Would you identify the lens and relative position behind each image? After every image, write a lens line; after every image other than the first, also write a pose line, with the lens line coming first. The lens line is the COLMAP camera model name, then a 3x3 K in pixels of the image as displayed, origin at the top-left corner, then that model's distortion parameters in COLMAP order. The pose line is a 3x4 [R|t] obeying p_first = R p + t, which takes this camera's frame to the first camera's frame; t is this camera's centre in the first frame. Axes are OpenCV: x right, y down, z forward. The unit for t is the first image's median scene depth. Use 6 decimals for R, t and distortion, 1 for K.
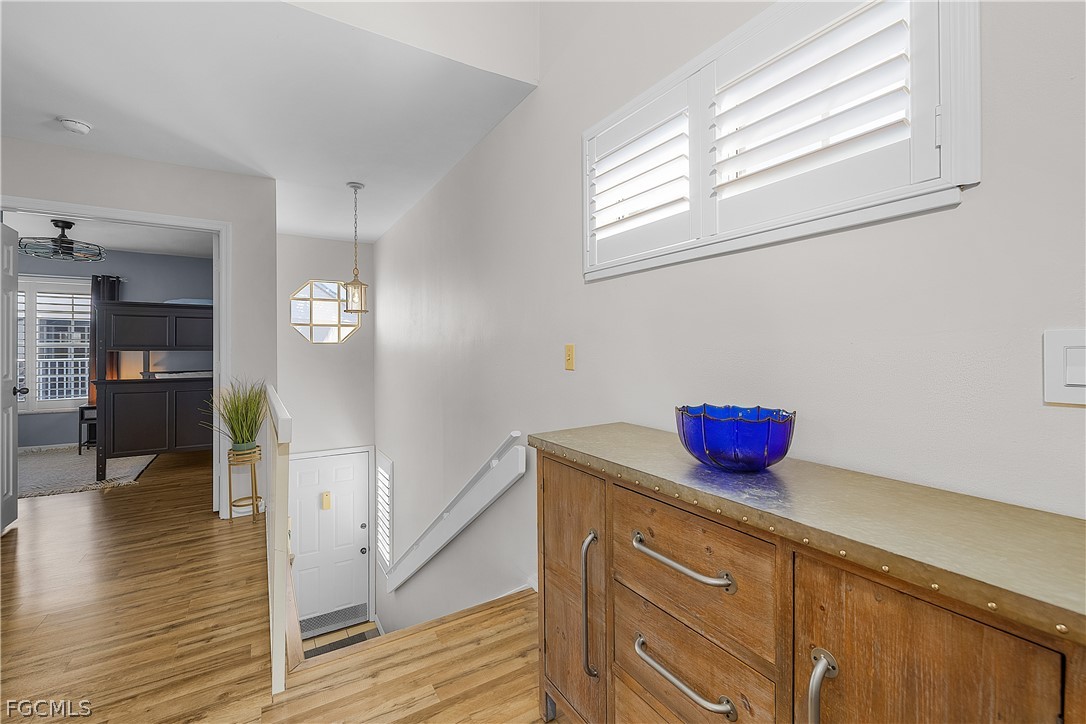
lens RADIAL K [[463.4, 0, 550.4], [0, 463.4, 351.5], [0, 0, 1]] dist [-0.004639, 0.001738]
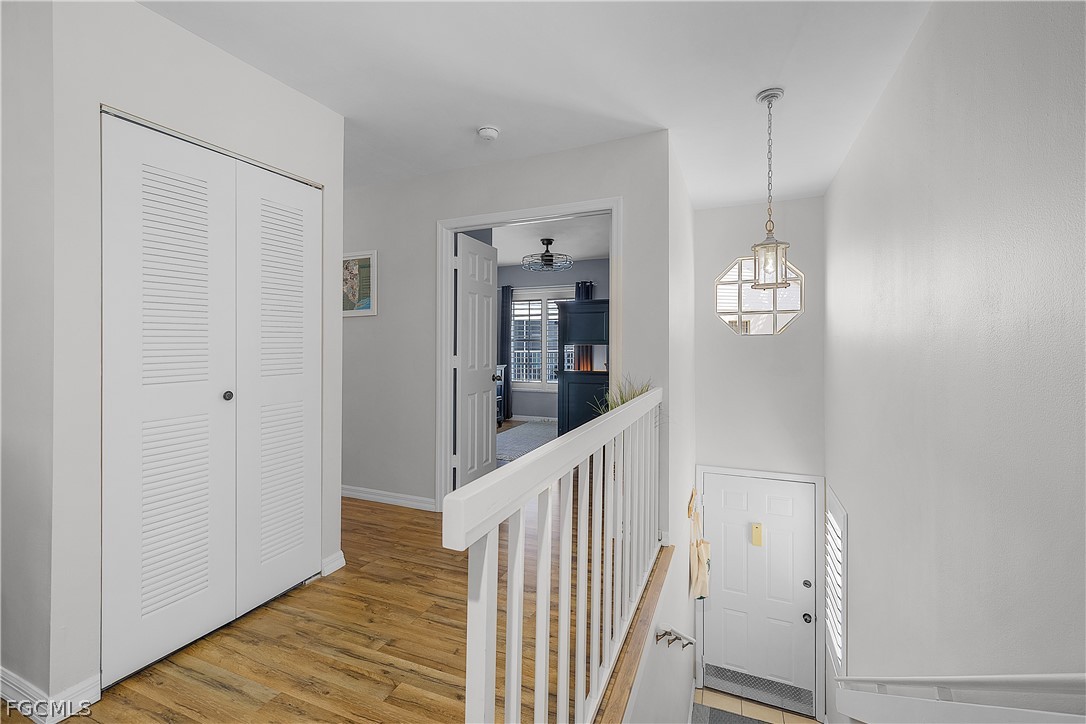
lens RADIAL K [[463.4, 0, 534.1], [0, 463.4, 343.4], [0, 0, 1]] dist [-0.004639, 0.001738]
pose [[0.561915, 0.001000, -0.827194, -0.044178], [-0.001487, 0.999999, 0.000199, -0.003346], [0.827194, 0.001118, 0.561916, 0.241758]]
